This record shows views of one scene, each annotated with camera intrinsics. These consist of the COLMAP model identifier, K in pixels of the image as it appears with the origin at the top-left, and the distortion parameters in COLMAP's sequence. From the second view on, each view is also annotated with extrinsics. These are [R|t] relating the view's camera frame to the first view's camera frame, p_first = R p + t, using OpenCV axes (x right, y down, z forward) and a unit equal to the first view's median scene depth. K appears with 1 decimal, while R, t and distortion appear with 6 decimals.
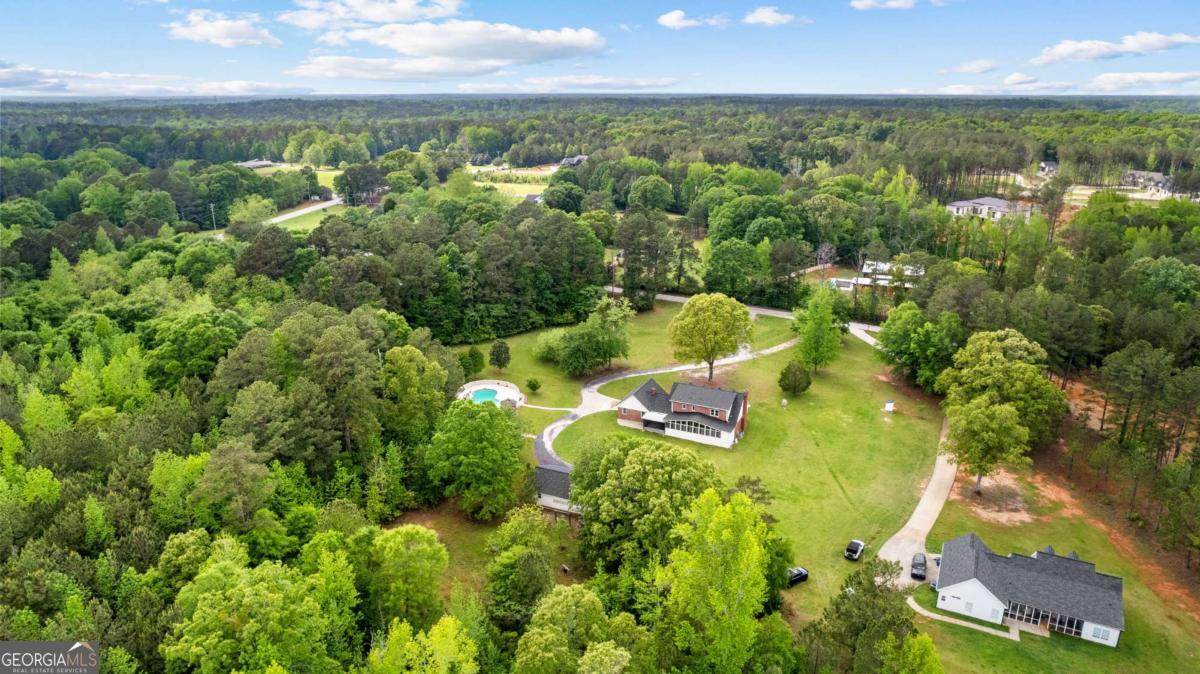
lens RADIAL K [[770.4, 0, 600.0], [0, 770.4, 337.0], [0, 0, 1]] dist [-0.074767, 0.070676]
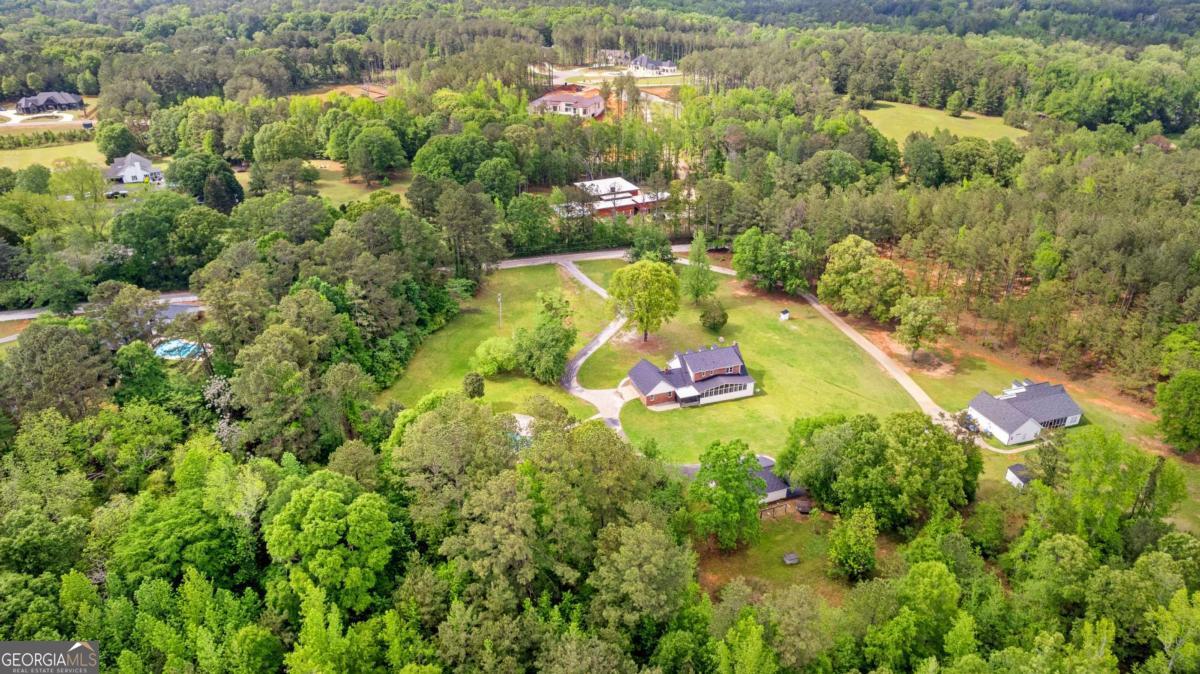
lens RADIAL K [[781.1, 0, 600.0], [0, 781.1, 337.0], [0, 0, 1]] dist [-0.076460, 0.070434]
pose [[0.709633, -0.317054, 0.629204, -0.577212], [0.215668, 0.947912, 0.234414, -0.214701], [-0.670752, -0.030649, 0.741048, 0.234919]]
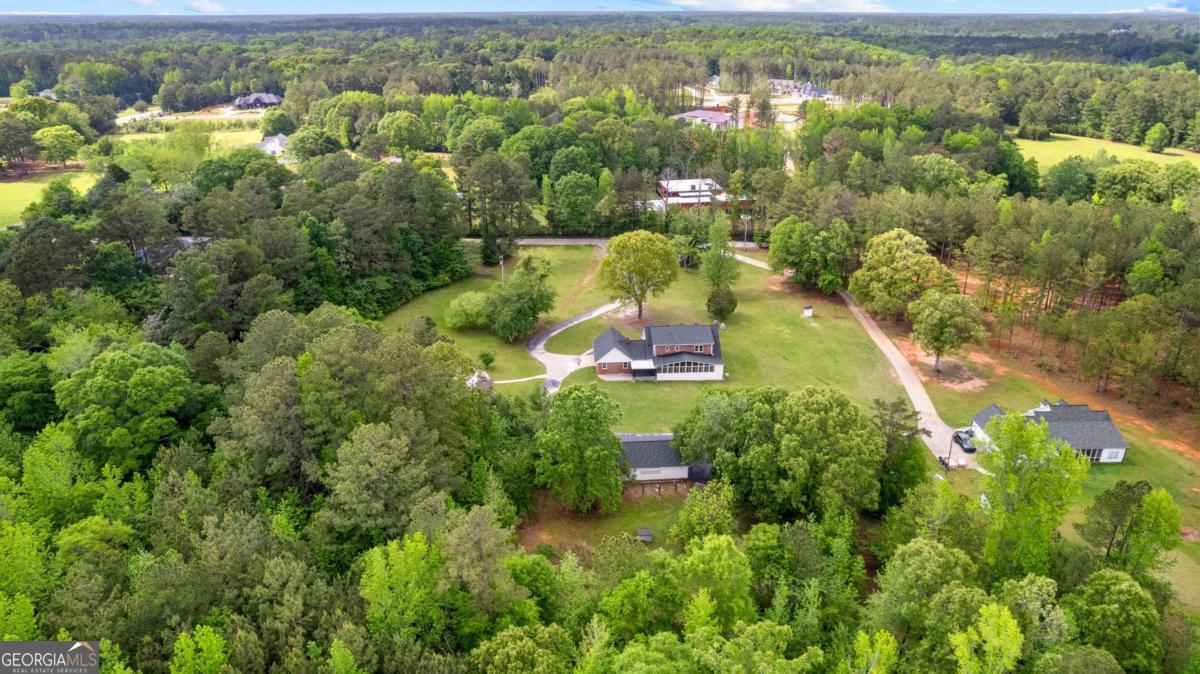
lens RADIAL K [[770.4, 0, 600.0], [0, 770.4, 337.0], [0, 0, 1]] dist [-0.074767, 0.070676]
pose [[0.879356, -0.190390, 0.436446, -0.339017], [0.148216, 0.980493, 0.129091, -0.055987], [-0.452510, -0.048828, 0.890421, 0.130605]]
